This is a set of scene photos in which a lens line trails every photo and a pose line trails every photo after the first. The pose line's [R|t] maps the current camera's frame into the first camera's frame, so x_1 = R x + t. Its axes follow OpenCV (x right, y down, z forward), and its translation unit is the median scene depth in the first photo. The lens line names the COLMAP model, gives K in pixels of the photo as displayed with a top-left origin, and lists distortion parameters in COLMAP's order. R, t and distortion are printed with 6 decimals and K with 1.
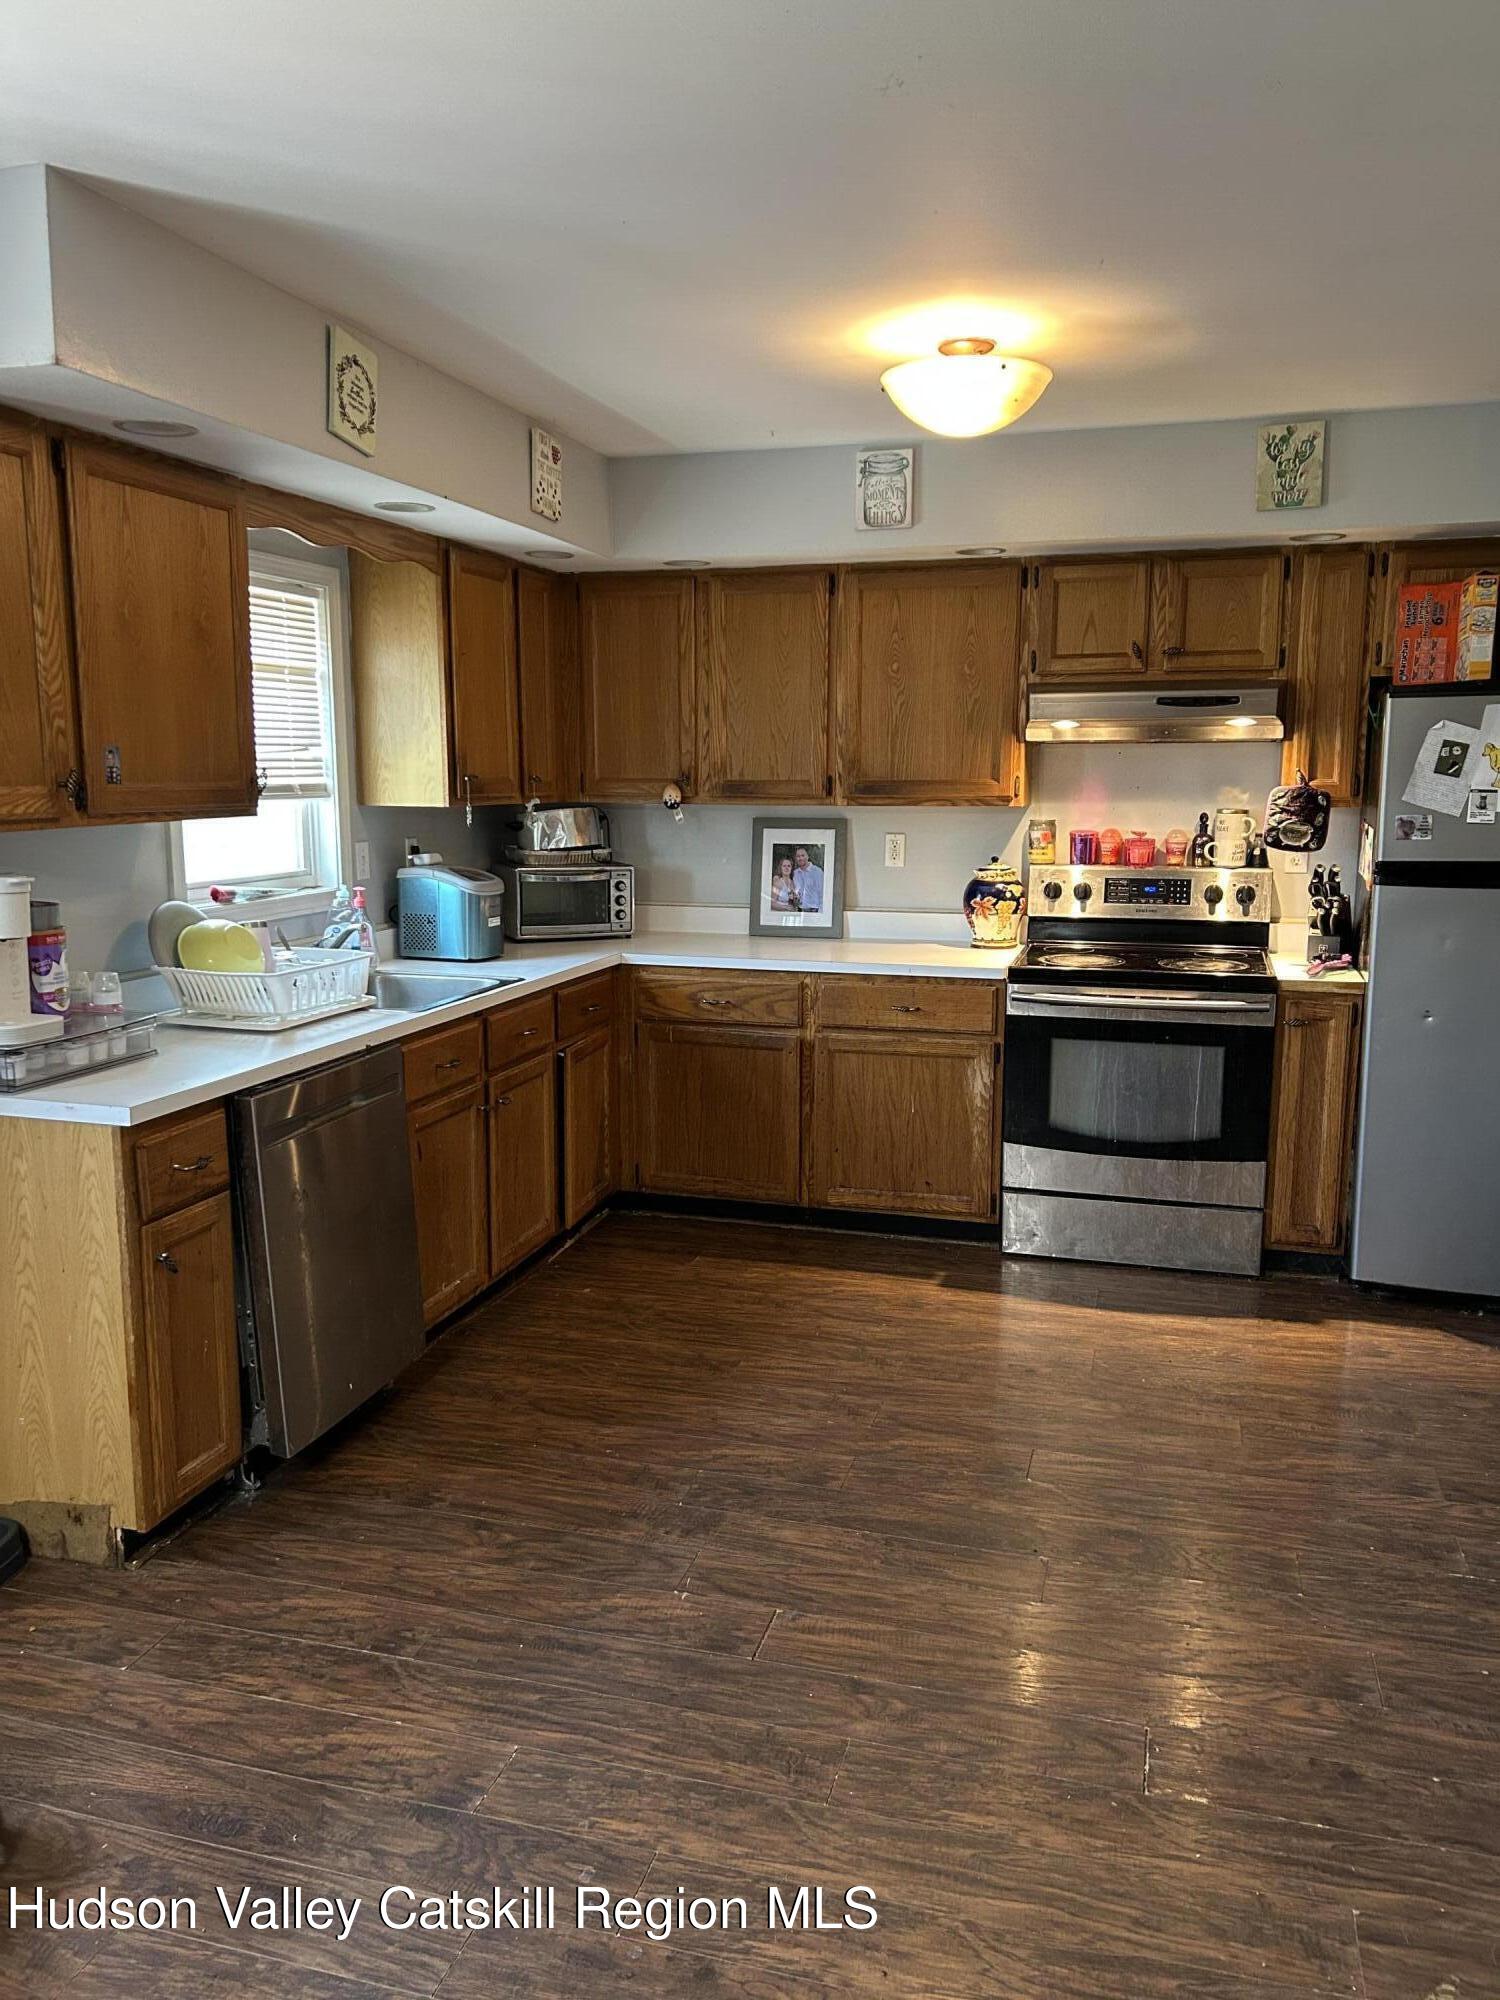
lens RADIAL K [[1552.1, 0, 694.7], [0, 1552.1, 1073.9], [0, 0, 1]] dist [0.082800, -0.108002]
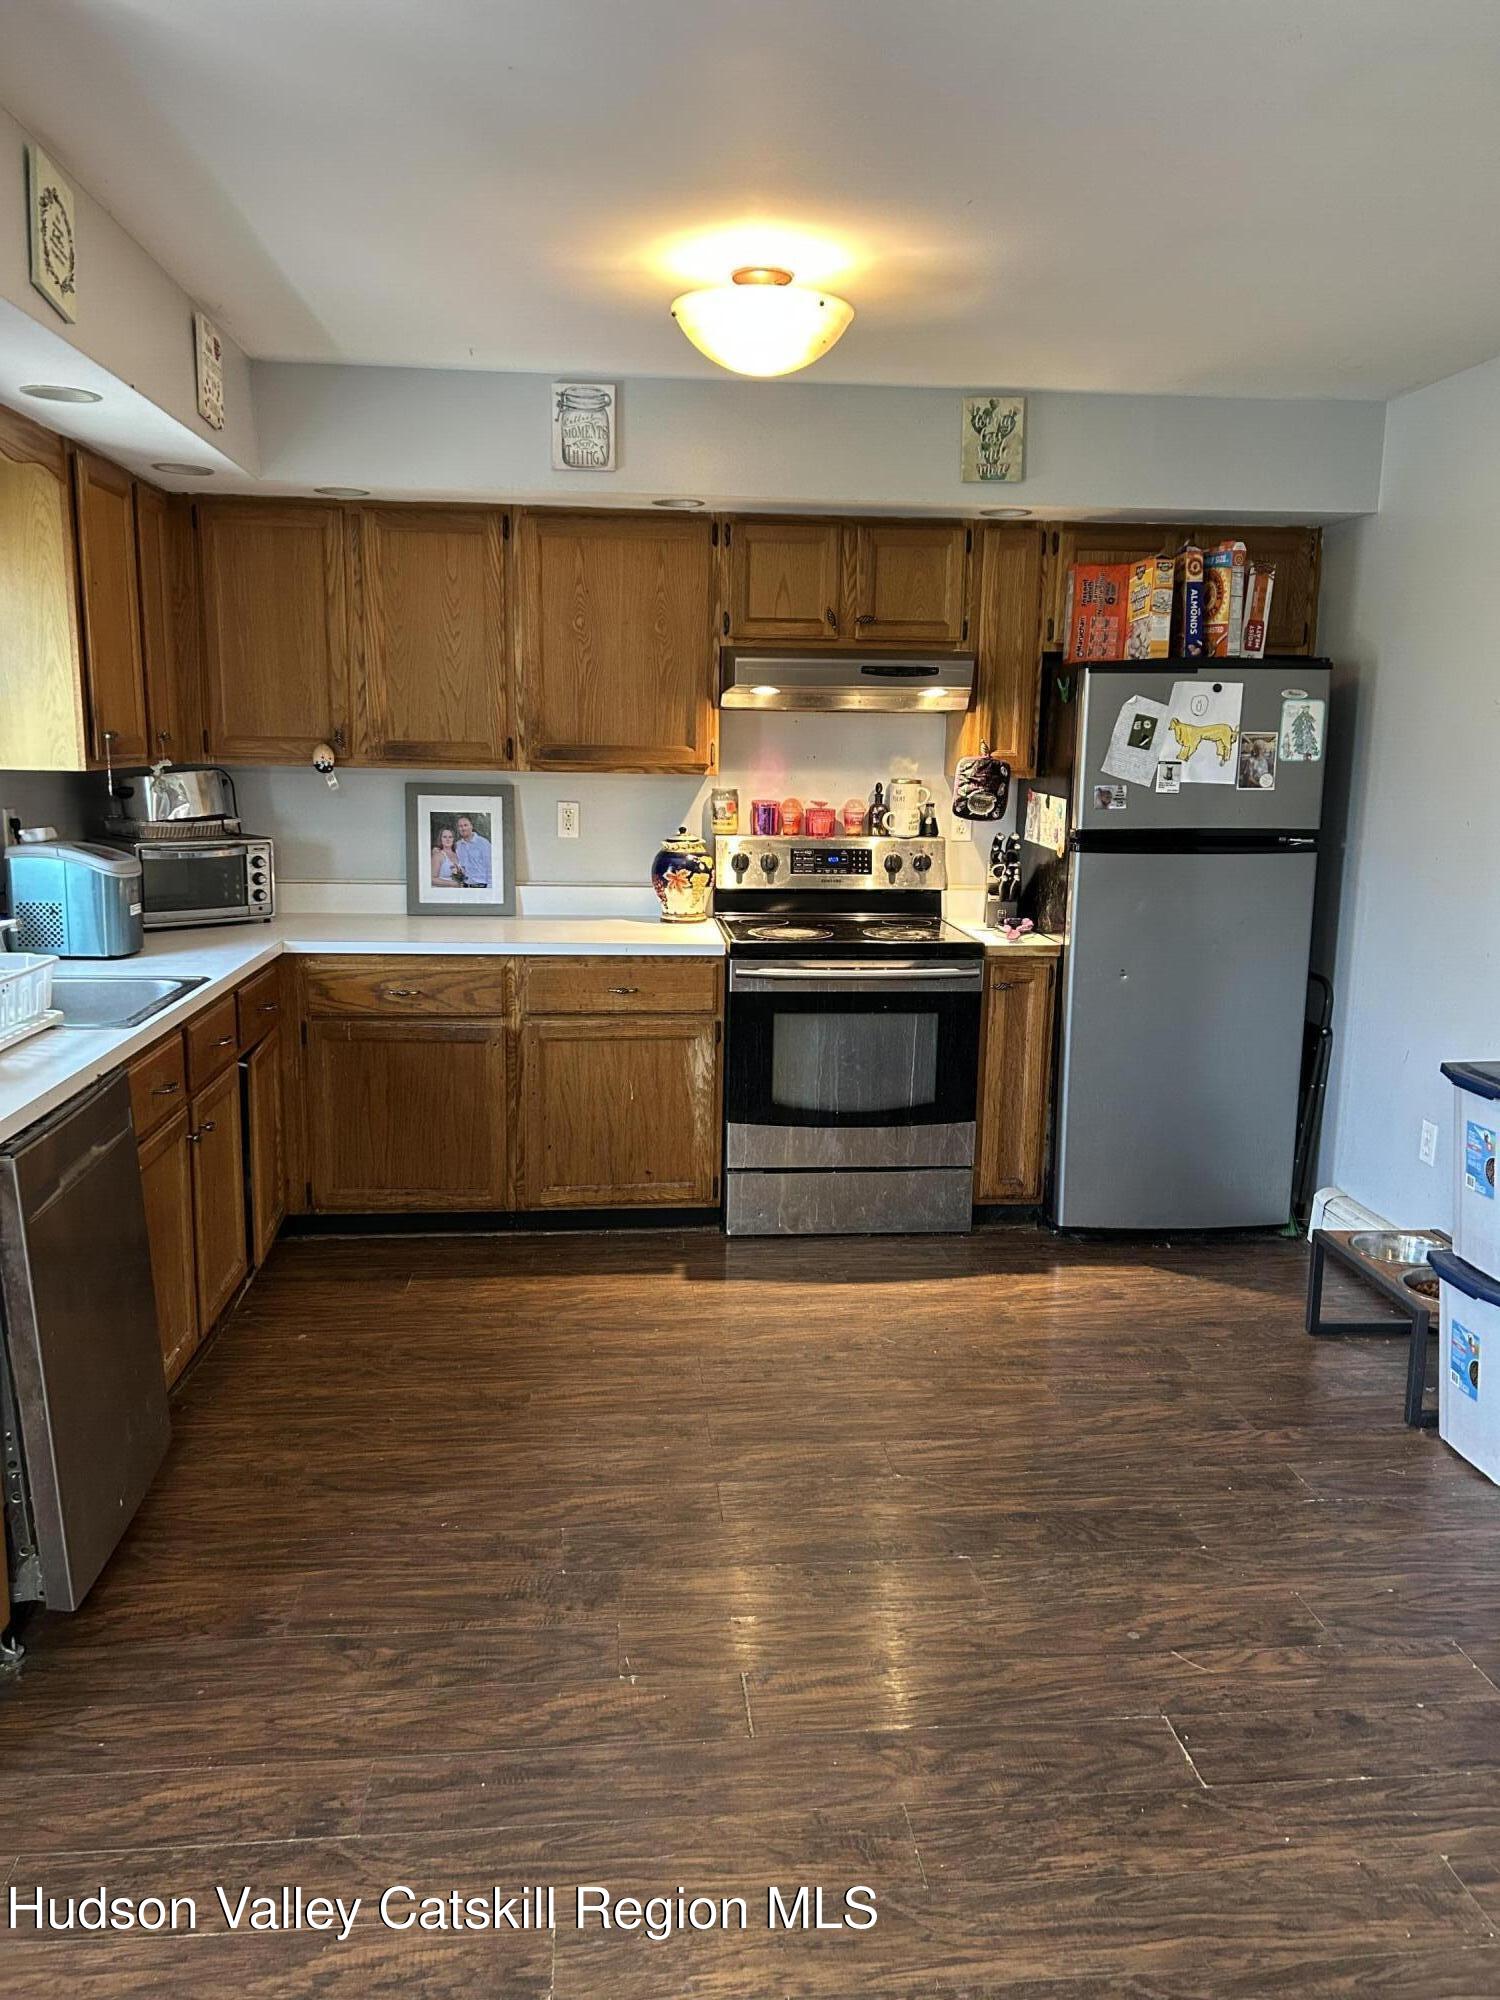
lens RADIAL K [[1552.1, 0, 694.7], [0, 1552.1, 1073.9], [0, 0, 1]] dist [0.082800, -0.108002]
pose [[0.920616, -0.070791, 0.383998, -0.196182], [0.061931, 0.997452, 0.035409, -0.023065], [-0.385527, -0.008817, 0.922655, 0.122078]]
